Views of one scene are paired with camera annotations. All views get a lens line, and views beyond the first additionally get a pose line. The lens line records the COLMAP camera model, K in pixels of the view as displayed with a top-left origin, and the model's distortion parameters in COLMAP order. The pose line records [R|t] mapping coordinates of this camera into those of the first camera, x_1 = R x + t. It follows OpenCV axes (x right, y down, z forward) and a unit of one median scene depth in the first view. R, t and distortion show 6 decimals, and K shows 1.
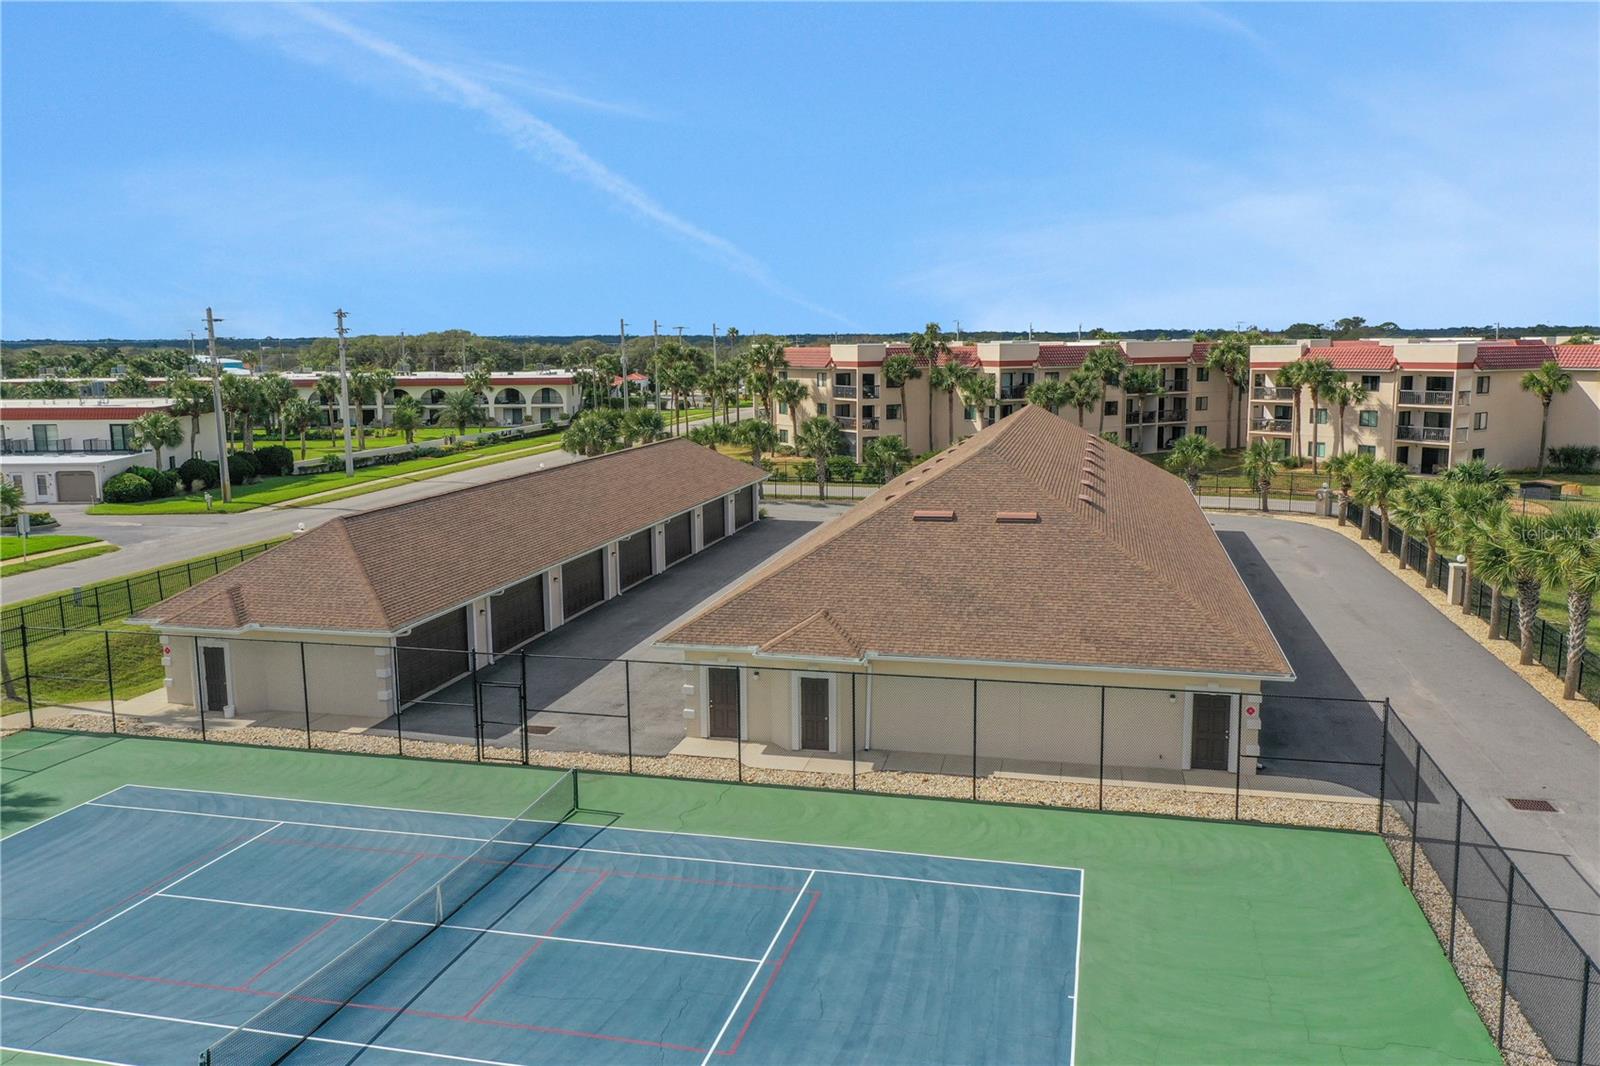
lens RADIAL K [[1270.5, 0, 800.0], [0, 1270.5, 533.0], [0, 0, 1]] dist [0.005528, 0.001995]
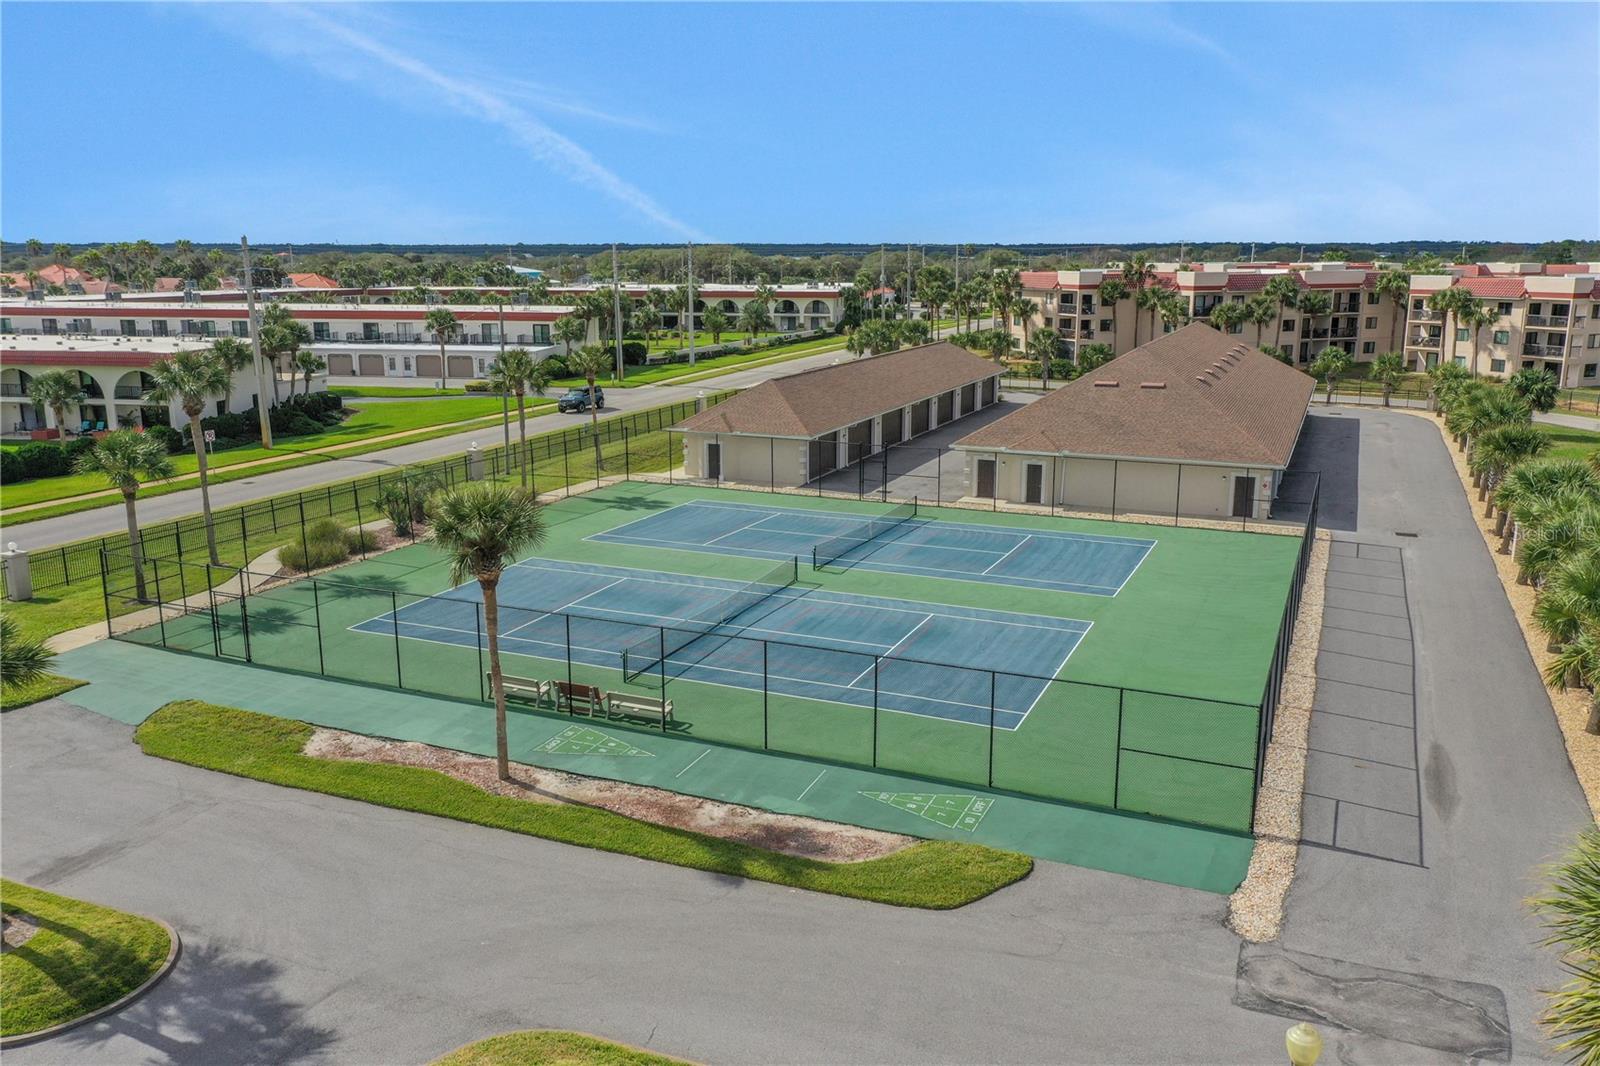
lens RADIAL K [[1270.5, 0, 800.0], [0, 1270.5, 533.0], [0, 0, 1]] dist [0.005528, 0.001995]
pose [[0.984508, 0.045653, -0.169290, -0.002705], [-0.033751, 0.996795, 0.072530, 0.030484], [0.172059, -0.065693, 0.982894, -0.323401]]
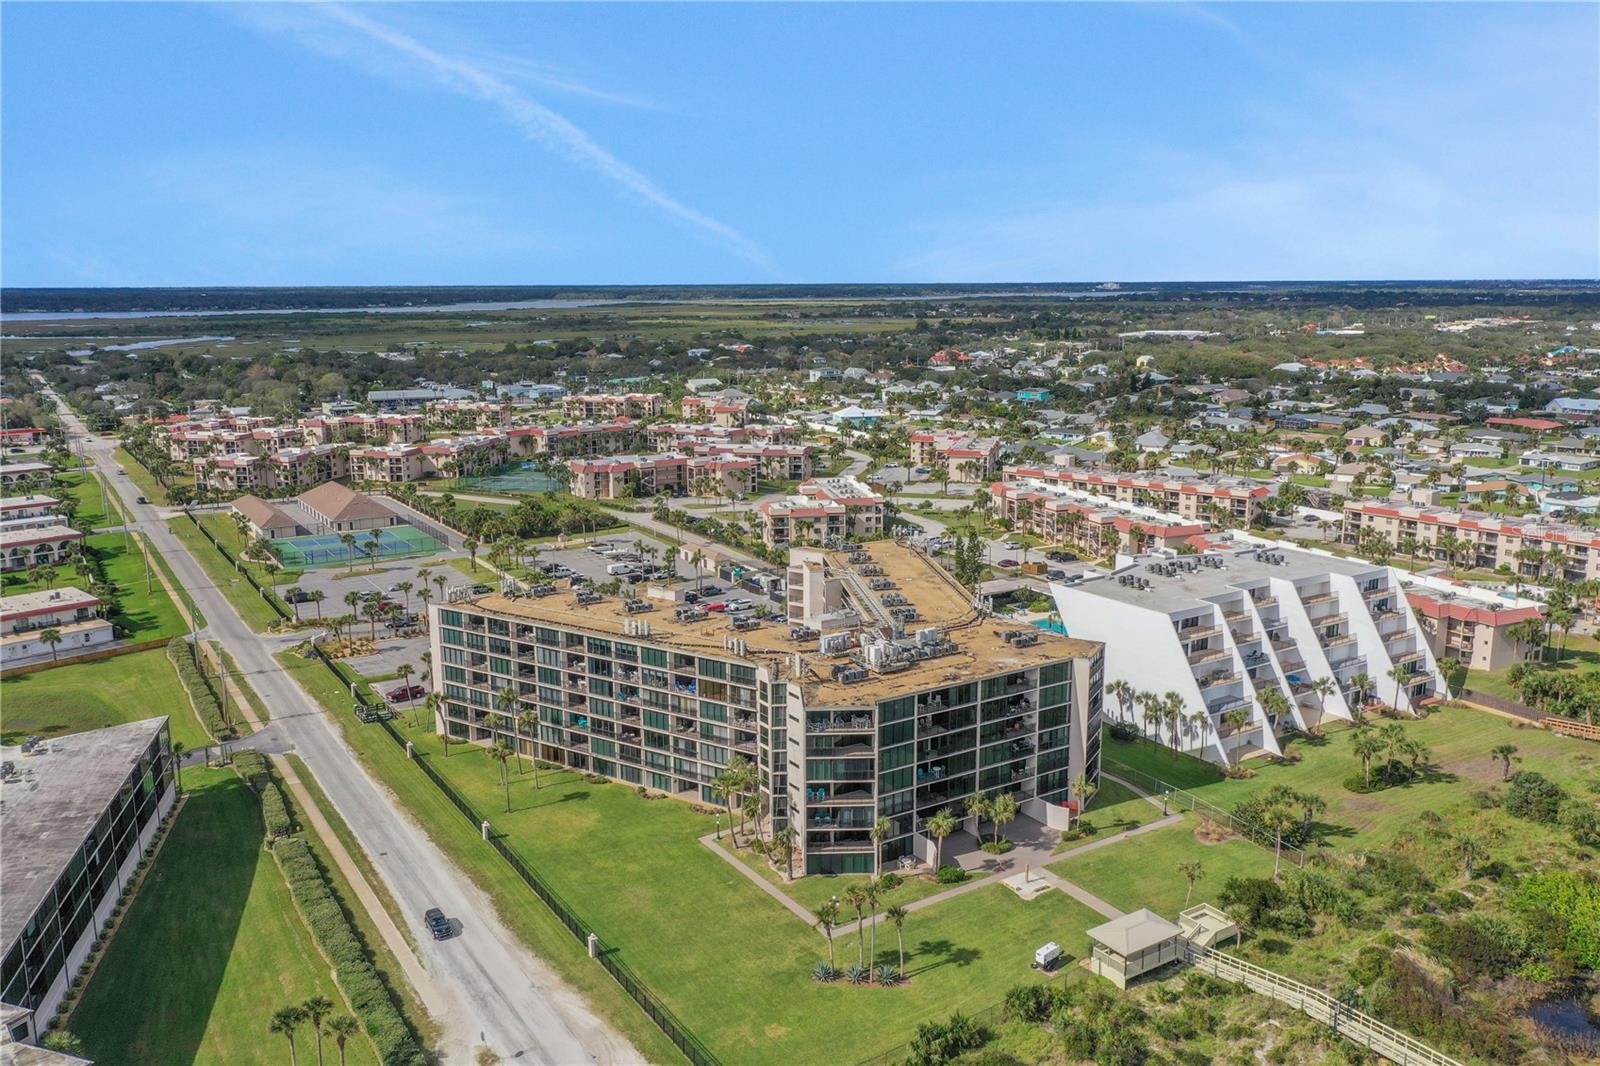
lens RADIAL K [[1270.5, 0, 800.0], [0, 1270.5, 533.0], [0, 0, 1]] dist [0.005528, 0.001995]
pose [[0.696129, -0.134801, 0.705148, -1.481449], [0.106738, 0.990731, 0.084022, -0.082989], [-0.709938, 0.016776, 0.704065, -2.737973]]
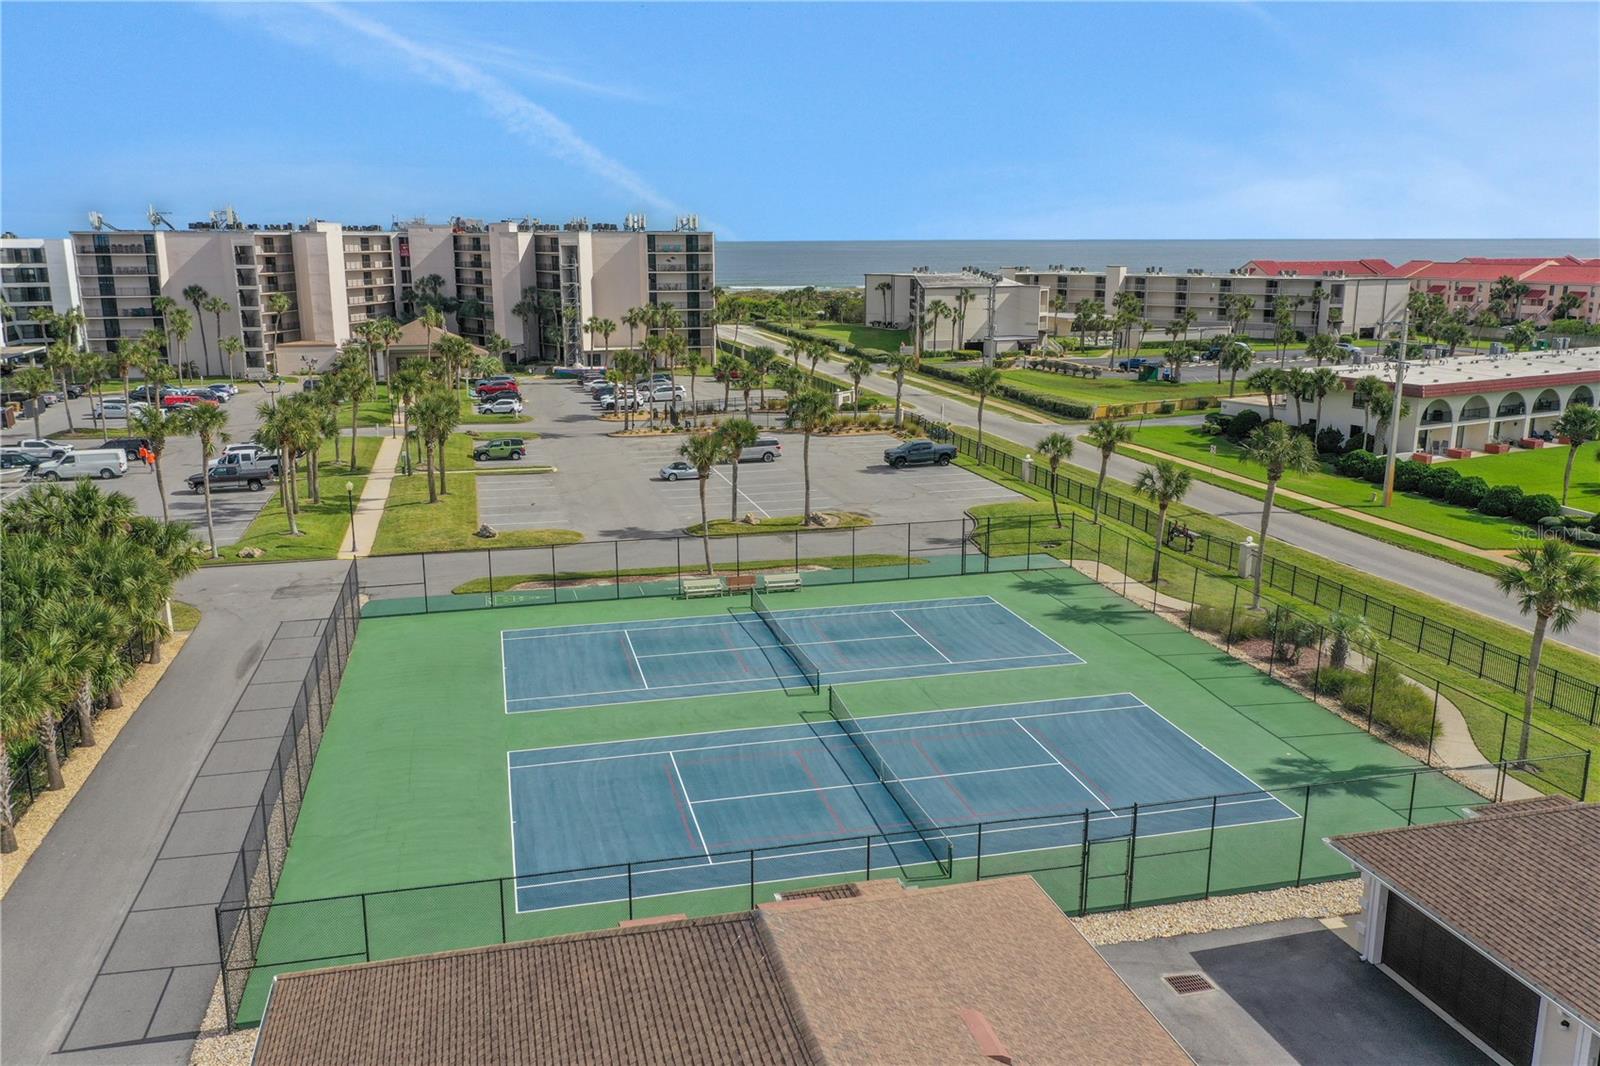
lens RADIAL K [[1270.5, 0, 800.0], [0, 1270.5, 533.0], [0, 0, 1]] dist [0.005528, 0.001995]
pose [[-0.887003, 0.113880, -0.447500, 0.130539], [-0.060845, 0.931838, 0.357737, -0.146722], [0.457737, 0.344542, -0.819614, 0.534718]]
